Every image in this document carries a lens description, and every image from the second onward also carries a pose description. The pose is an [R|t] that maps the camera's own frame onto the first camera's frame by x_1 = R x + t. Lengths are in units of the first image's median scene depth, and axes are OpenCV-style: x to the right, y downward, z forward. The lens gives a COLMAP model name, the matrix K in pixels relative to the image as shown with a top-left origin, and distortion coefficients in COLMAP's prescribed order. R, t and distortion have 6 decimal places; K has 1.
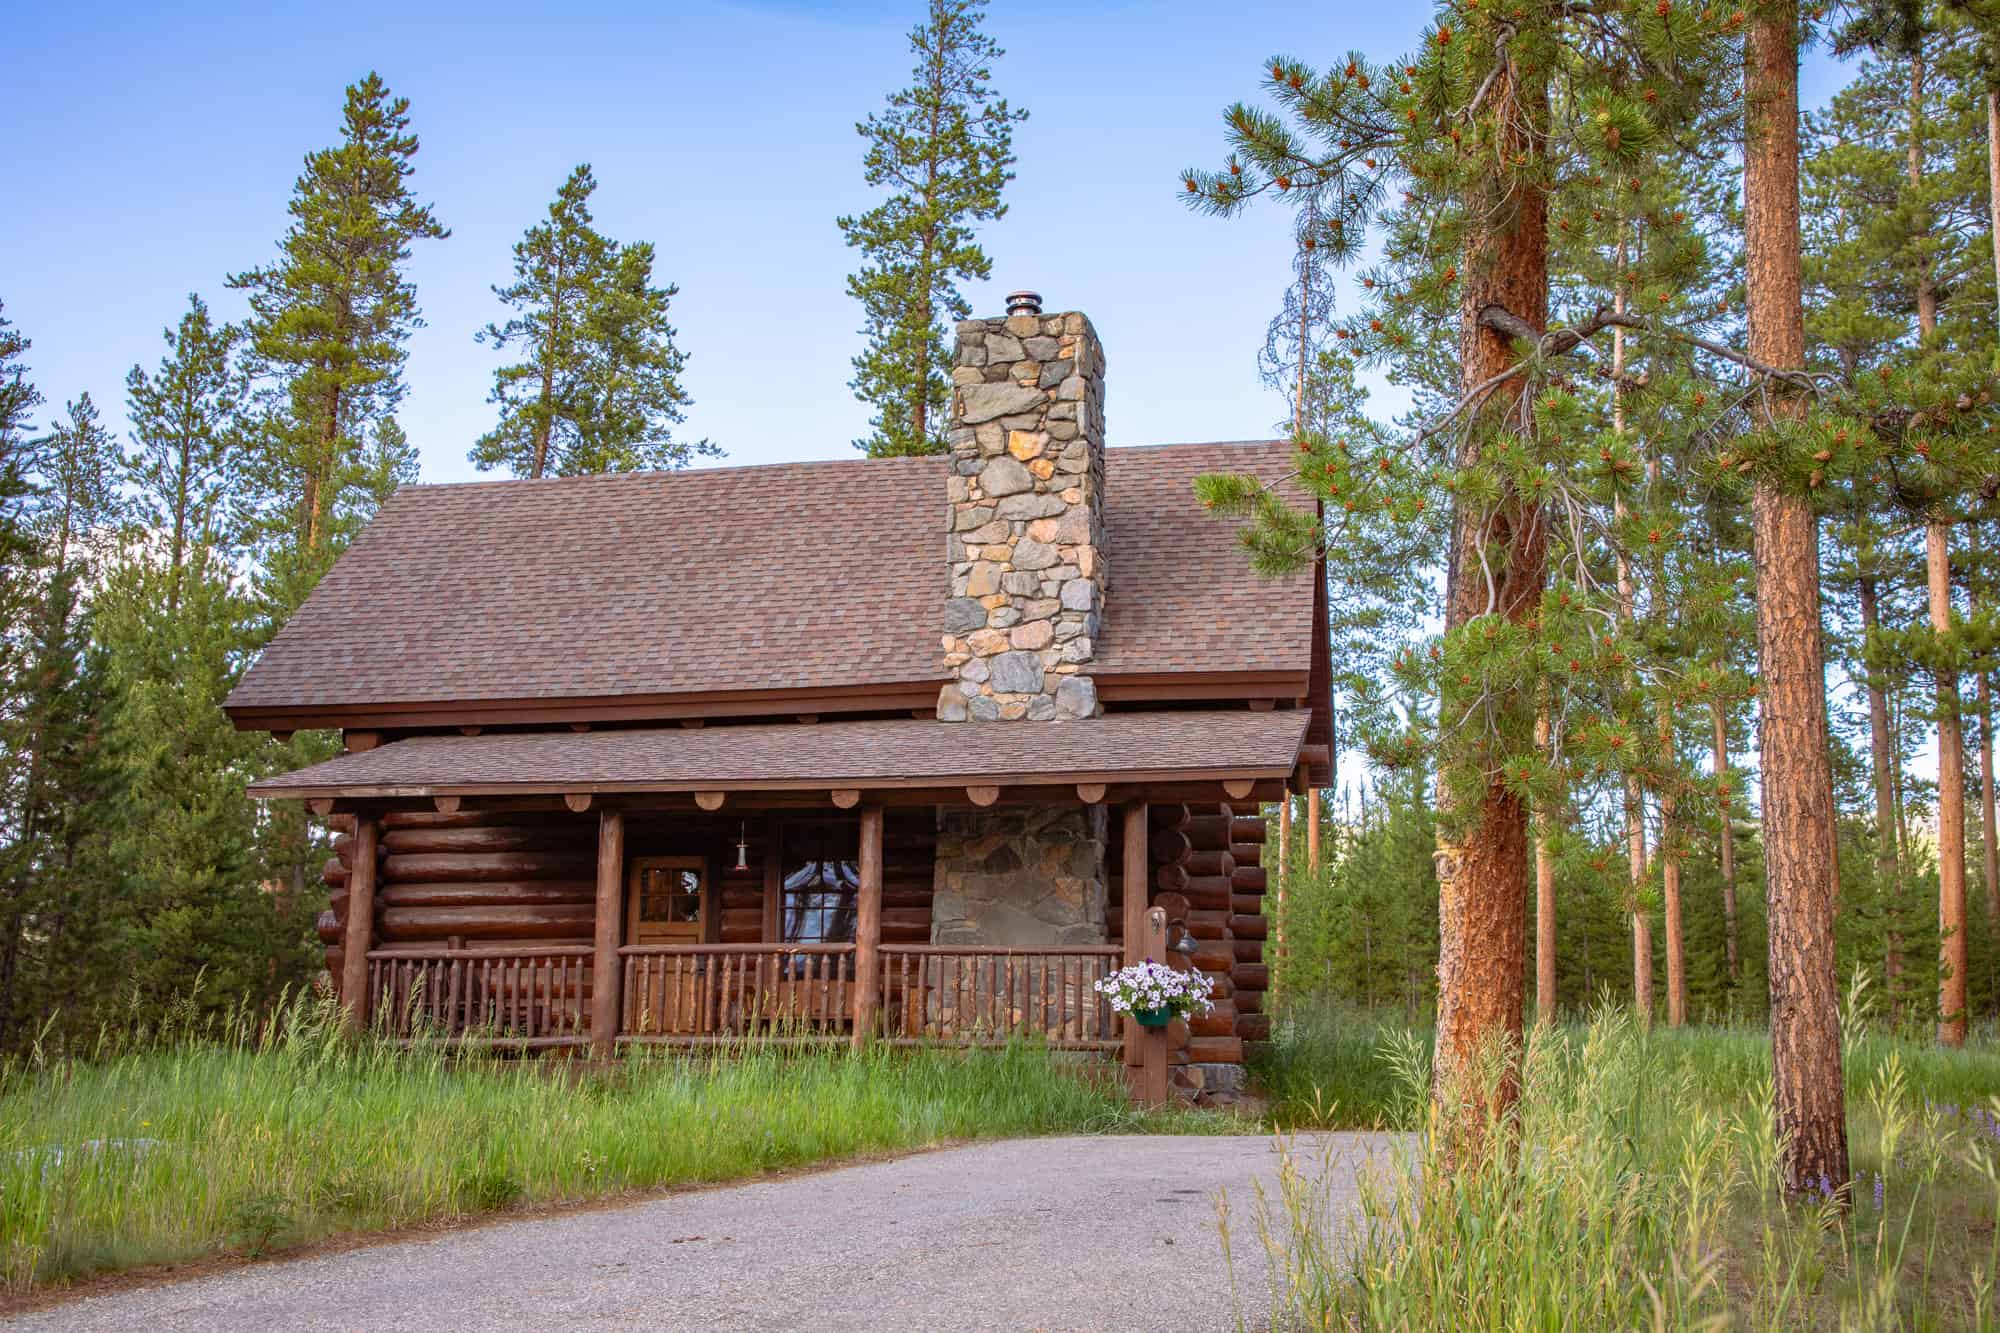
lens RADIAL K [[1927.2, 0, 1000.0], [0, 1927.2, 666.5], [0, 0, 1]] dist [-0.000882, 0.003229]
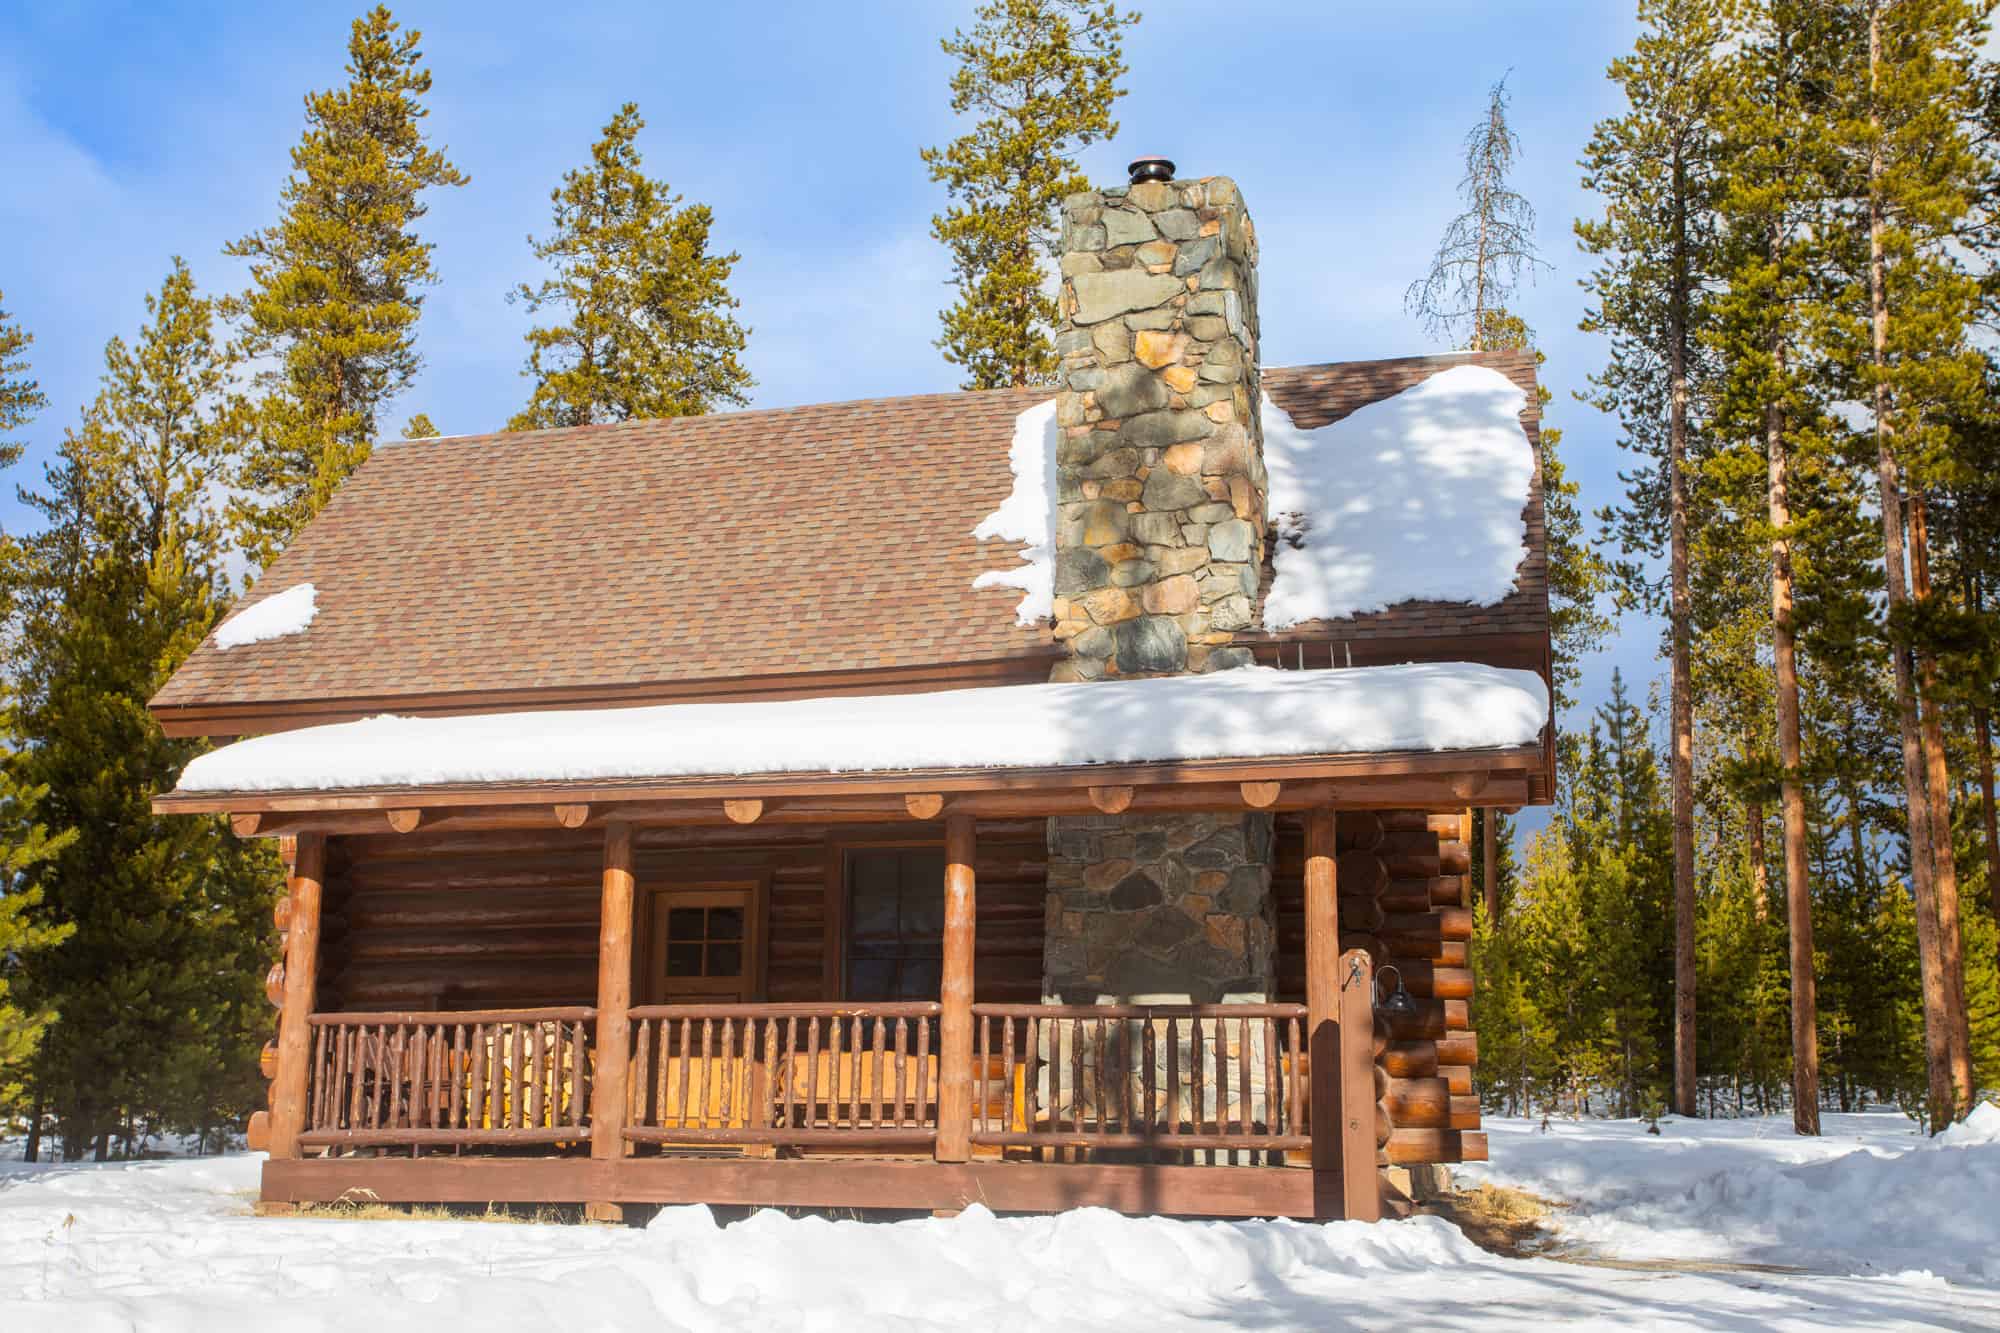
lens RADIAL K [[2156.4, 0, 927.8], [0, 2156.4, 655.1], [0, 0, 1]] dist [0.001919, 0.002506]
pose [[0.996322, -0.013662, -0.084593, -0.006202], [0.011987, 0.999723, -0.020278, 0.020038], [0.084847, 0.019189, 0.996209, 0.127431]]
